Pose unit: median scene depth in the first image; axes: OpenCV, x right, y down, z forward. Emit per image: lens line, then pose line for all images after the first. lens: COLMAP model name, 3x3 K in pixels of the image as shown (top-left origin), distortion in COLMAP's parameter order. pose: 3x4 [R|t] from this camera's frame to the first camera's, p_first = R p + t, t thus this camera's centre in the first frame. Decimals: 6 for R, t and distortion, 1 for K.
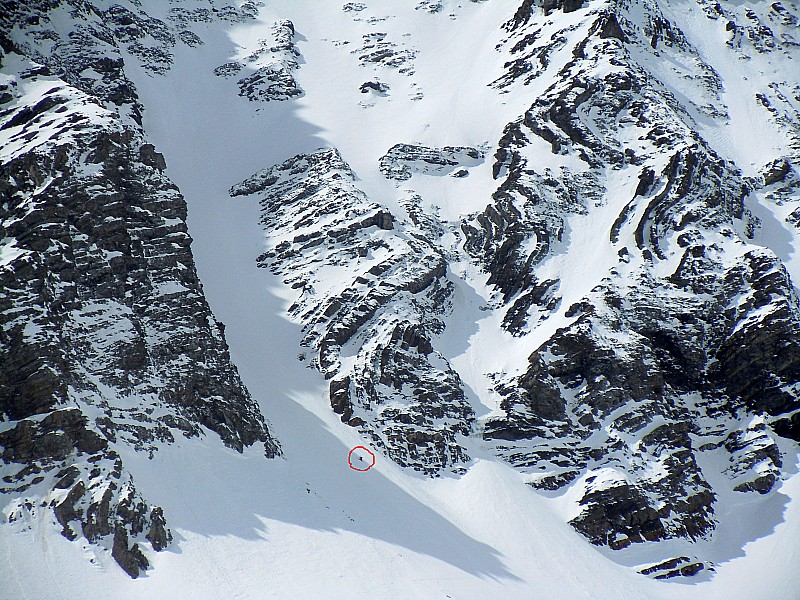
lens RADIAL K [[720.4, 0, 400.0], [0, 720.4, 300.0], [0, 0, 1]] dist [0.036654, -0.125999]
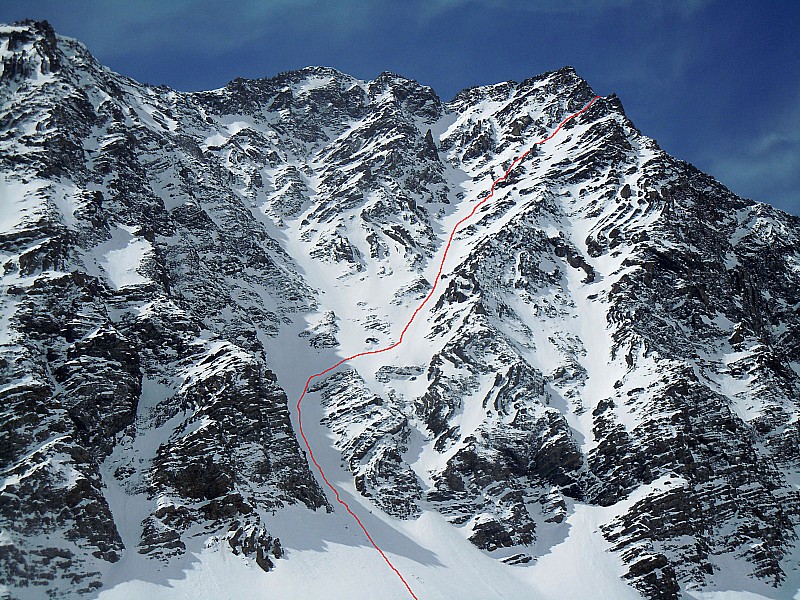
lens RADIAL K [[720.4, 0, 400.0], [0, 720.4, 300.0], [0, 0, 1]] dist [0.036654, -0.125999]
pose [[0.999318, -0.028904, 0.022972, 0.002307], [0.033757, 0.967296, -0.251394, 0.145175], [-0.014955, 0.251998, 0.967612, -1.200706]]
